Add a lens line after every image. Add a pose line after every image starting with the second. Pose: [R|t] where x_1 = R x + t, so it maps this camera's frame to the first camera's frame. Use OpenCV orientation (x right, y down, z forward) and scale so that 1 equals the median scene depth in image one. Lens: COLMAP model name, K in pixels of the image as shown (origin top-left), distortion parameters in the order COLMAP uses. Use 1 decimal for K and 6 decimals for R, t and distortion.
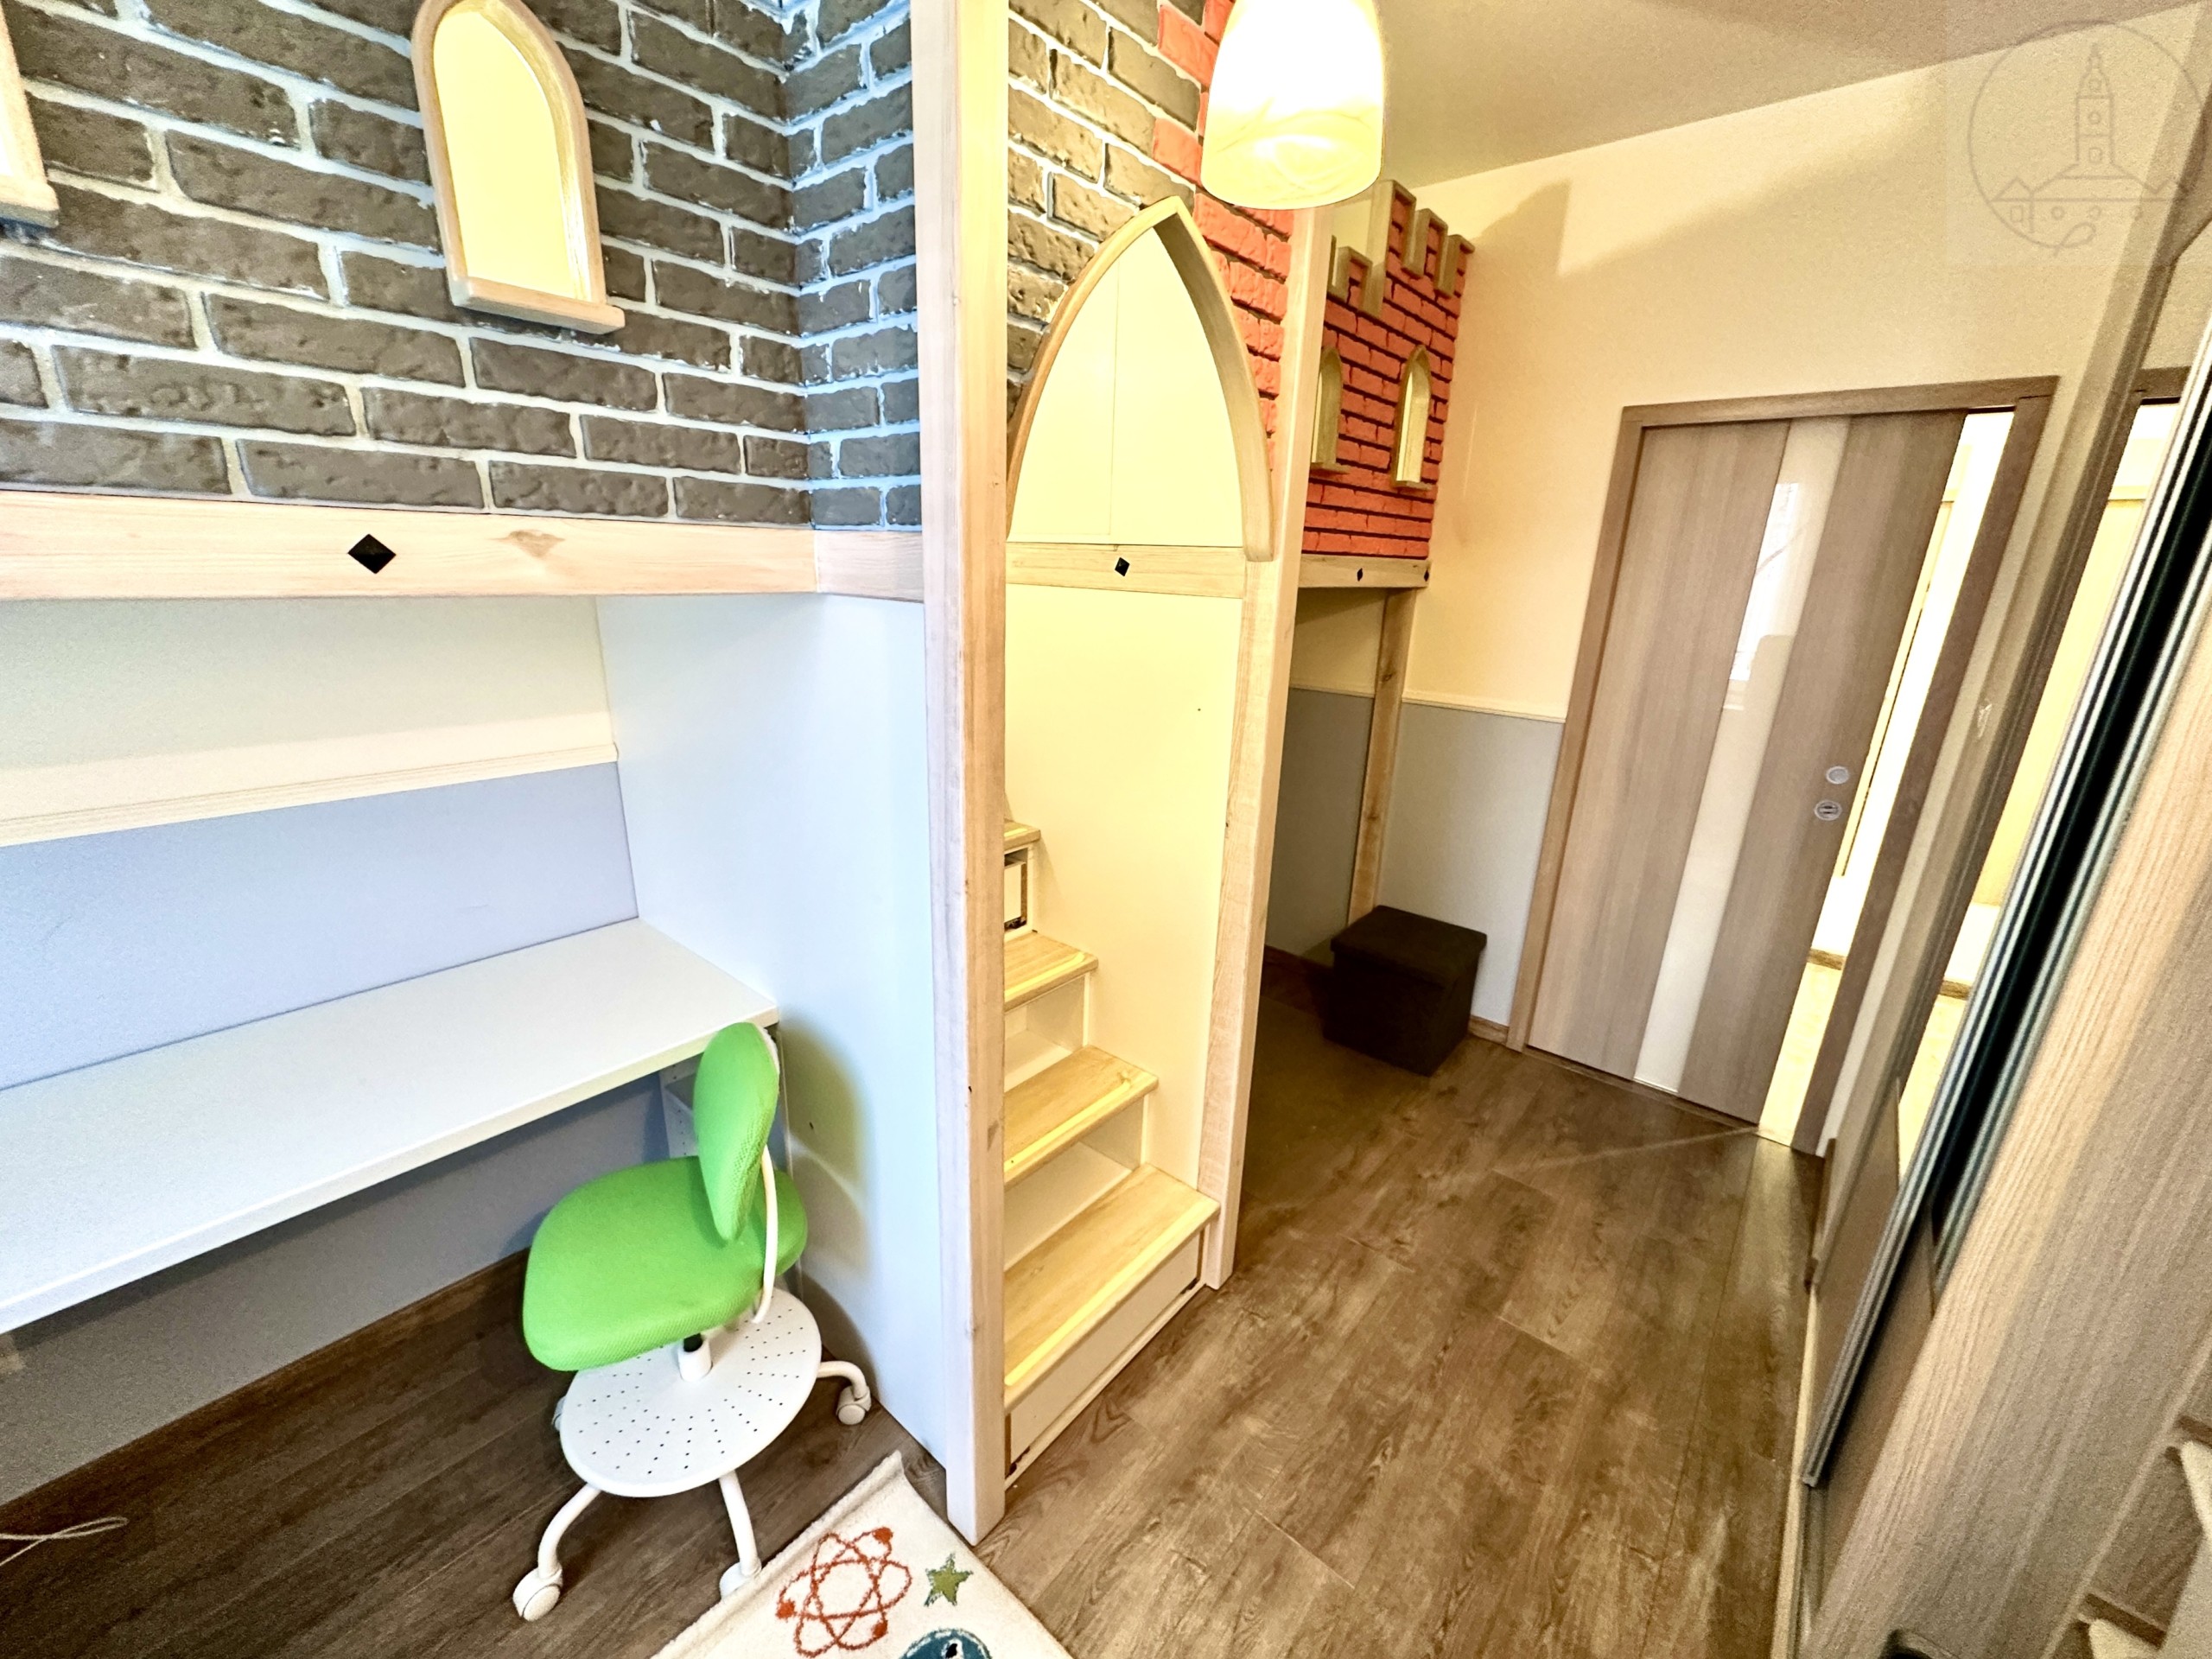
lens RADIAL K [[878.6, 0, 1102.9], [0, 878.6, 828.6], [0, 0, 1]] dist [-0.003113, 0.000618]
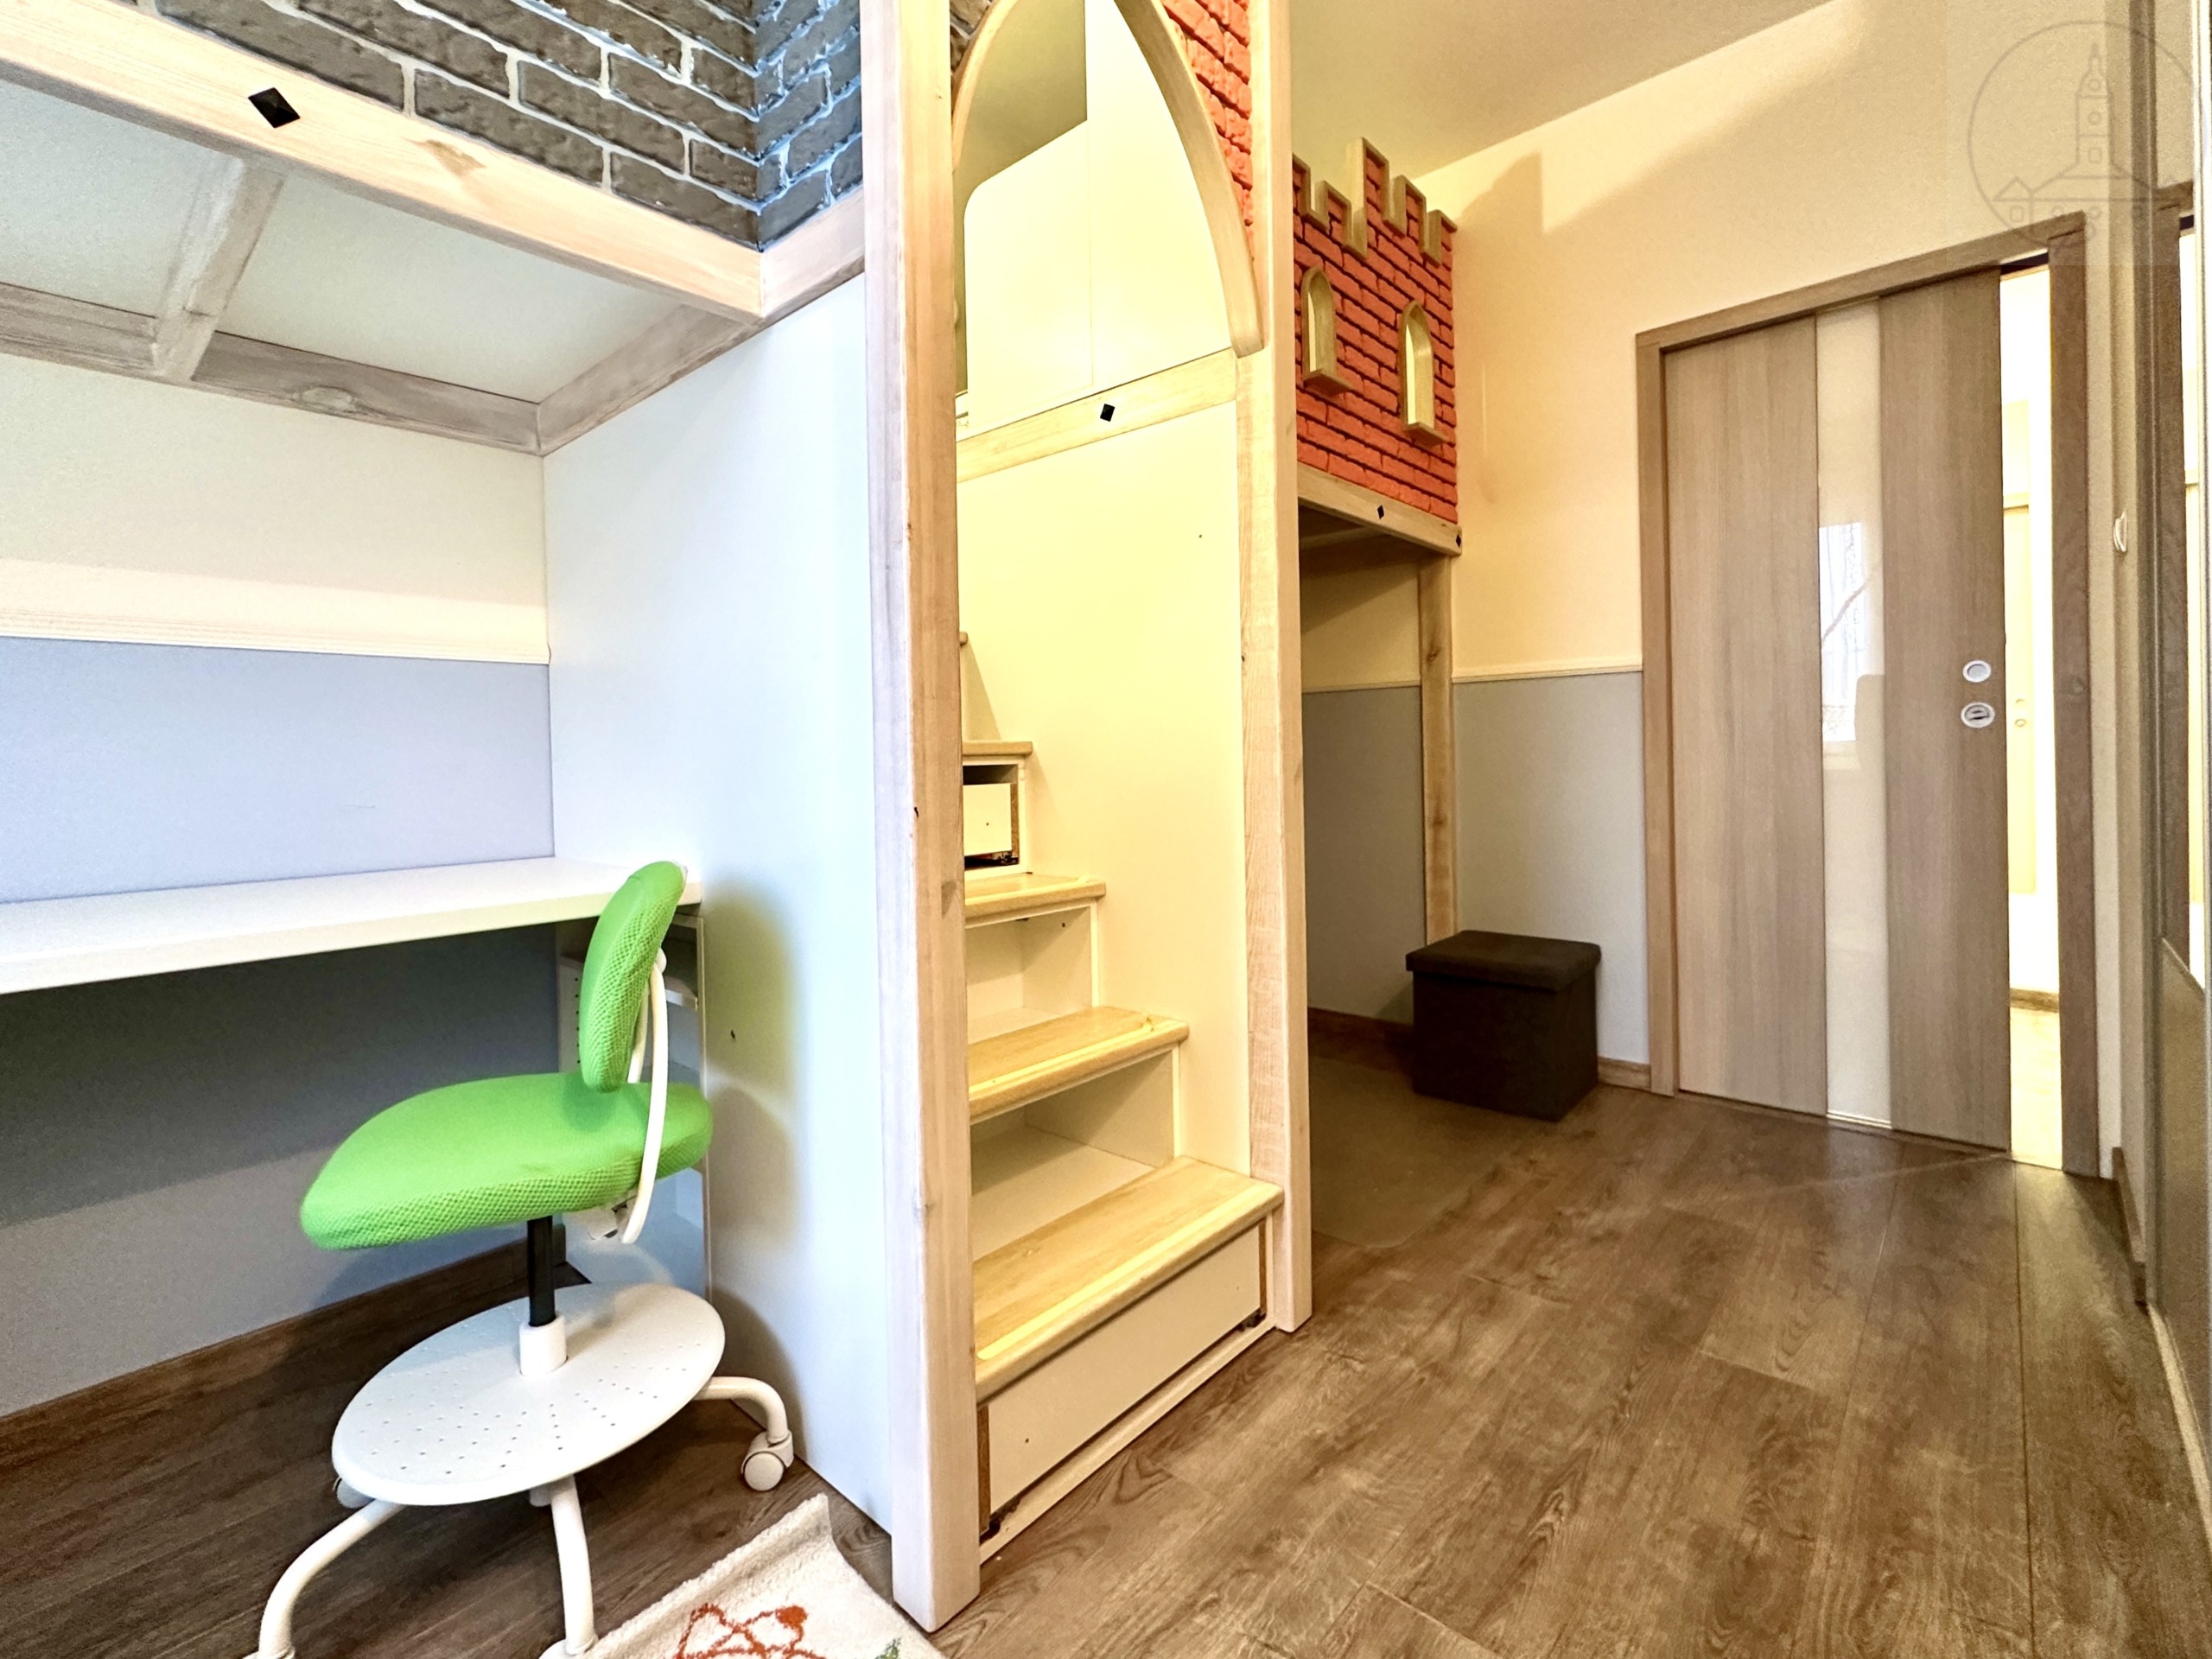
lens RADIAL K [[990.7, 0, 1105.1], [0, 990.7, 766.4], [0, 0, 1]] dist [-0.003679, 0.000898]
pose [[0.998274, -0.052048, -0.027190, 0.028286], [0.042057, 0.956853, -0.287513, 0.355919], [0.040981, 0.285873, 0.957391, 0.107982]]
